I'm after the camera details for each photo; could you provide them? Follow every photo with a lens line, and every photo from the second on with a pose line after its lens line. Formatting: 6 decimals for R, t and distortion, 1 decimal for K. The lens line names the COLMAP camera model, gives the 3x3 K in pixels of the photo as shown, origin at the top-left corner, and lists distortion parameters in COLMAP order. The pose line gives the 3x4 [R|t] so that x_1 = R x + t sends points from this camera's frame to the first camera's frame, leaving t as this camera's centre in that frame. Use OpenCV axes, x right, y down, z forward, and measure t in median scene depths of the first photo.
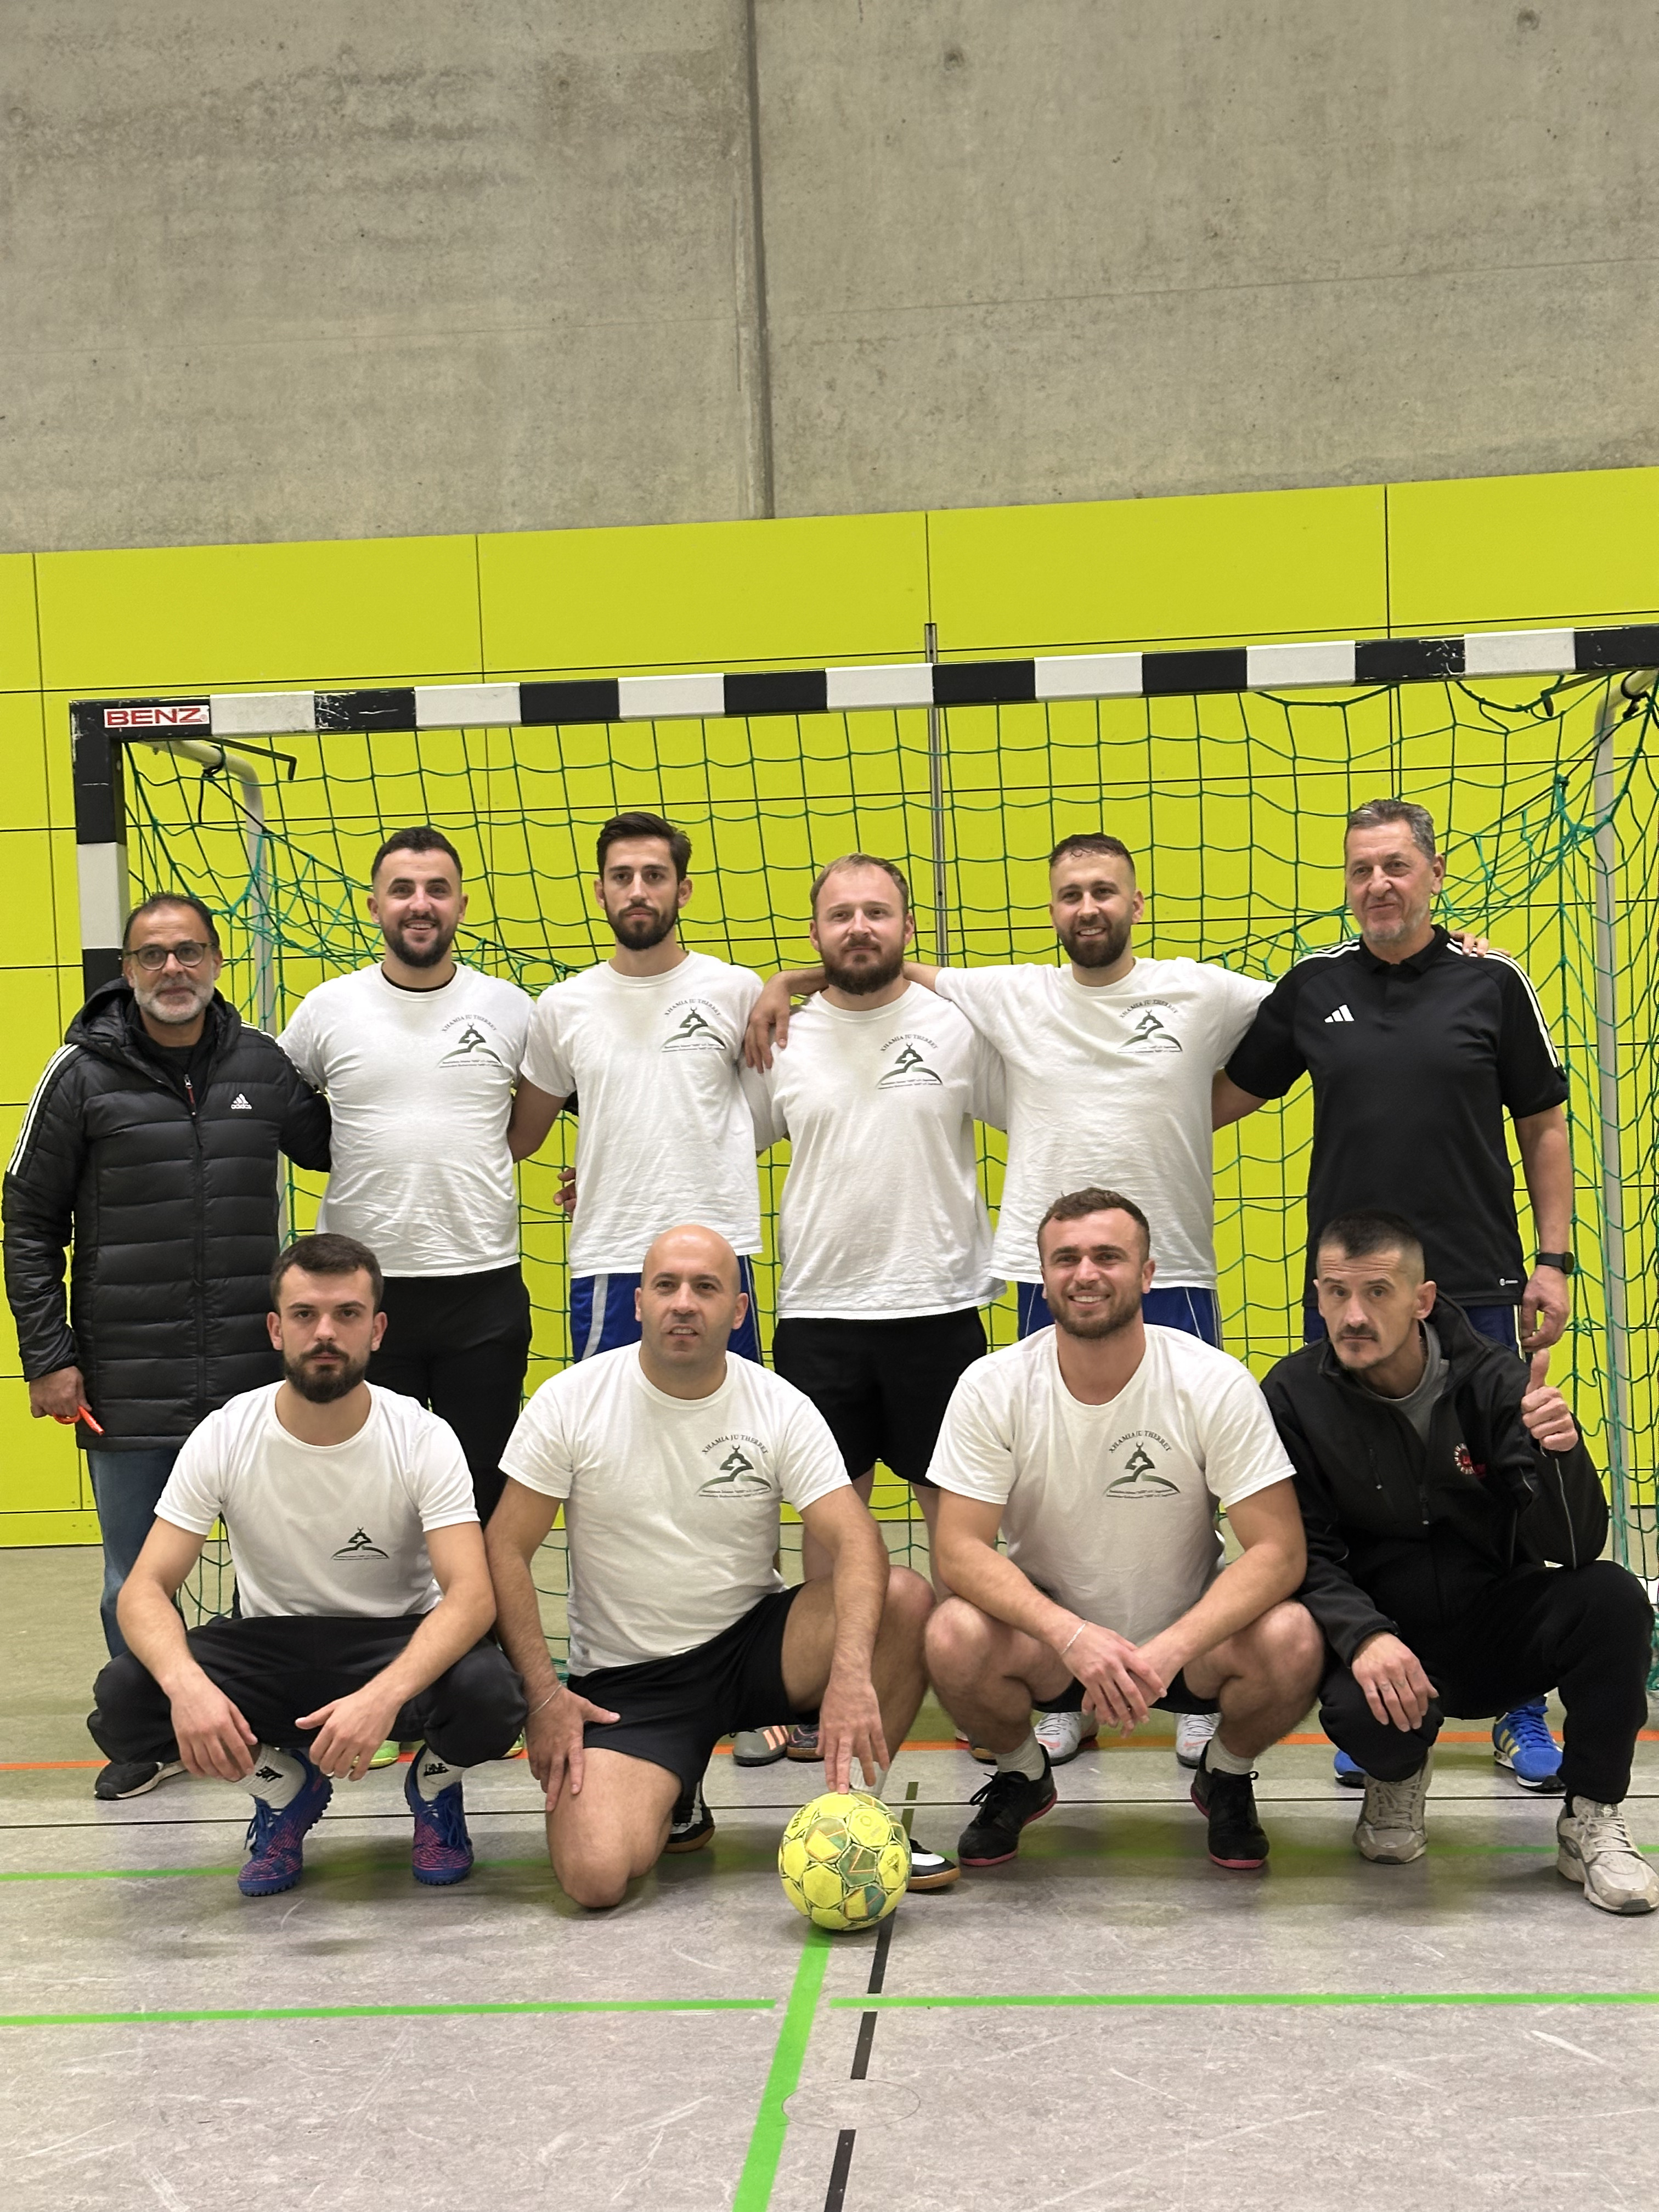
lens RADIAL K [[3055.9, 0, 829.5], [0, 3055.9, 1106.0], [0, 0, 1]] dist [0.314455, -0.525915]
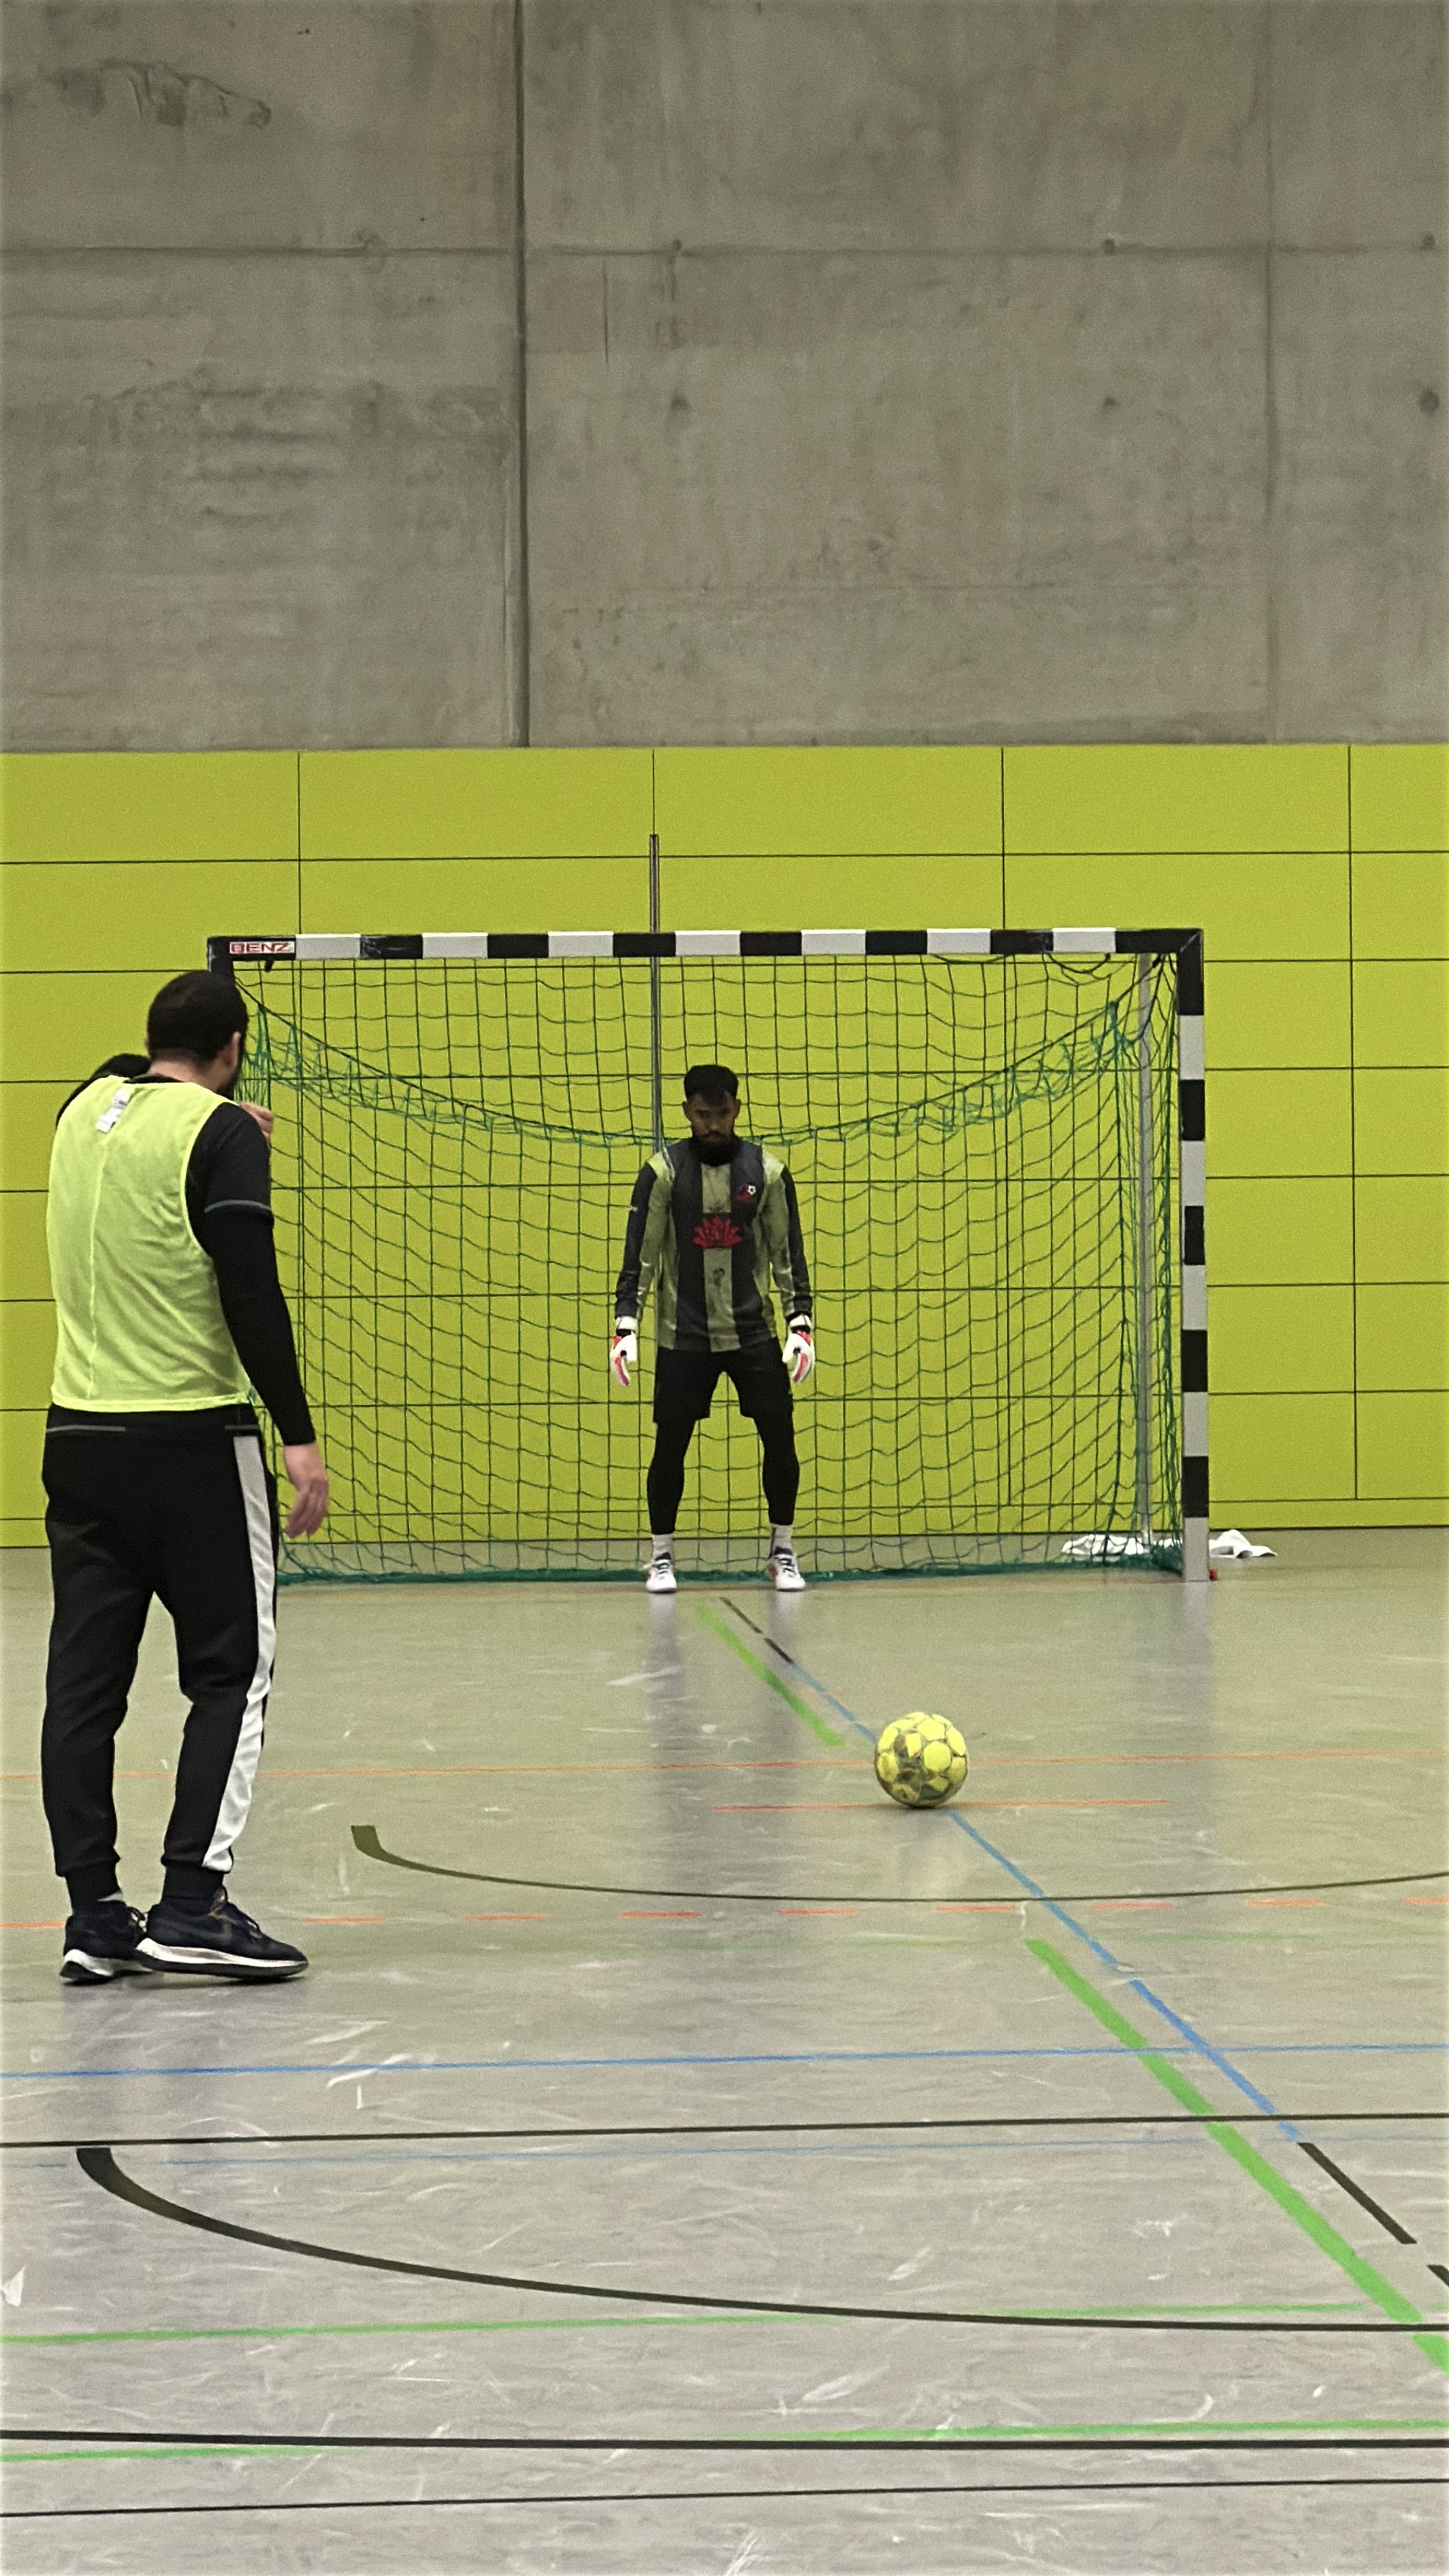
lens RADIAL K [[7076.7, 0, 724.5], [0, 7076.7, 1288.0], [0, 0, 1]] dist [0.228874, 0.489319]
pose [[0.988367, 0.026439, 0.149773, -0.367804], [-0.025408, 0.999638, -0.008797, 0.055146], [-0.149952, 0.004890, 0.988681, -1.878777]]
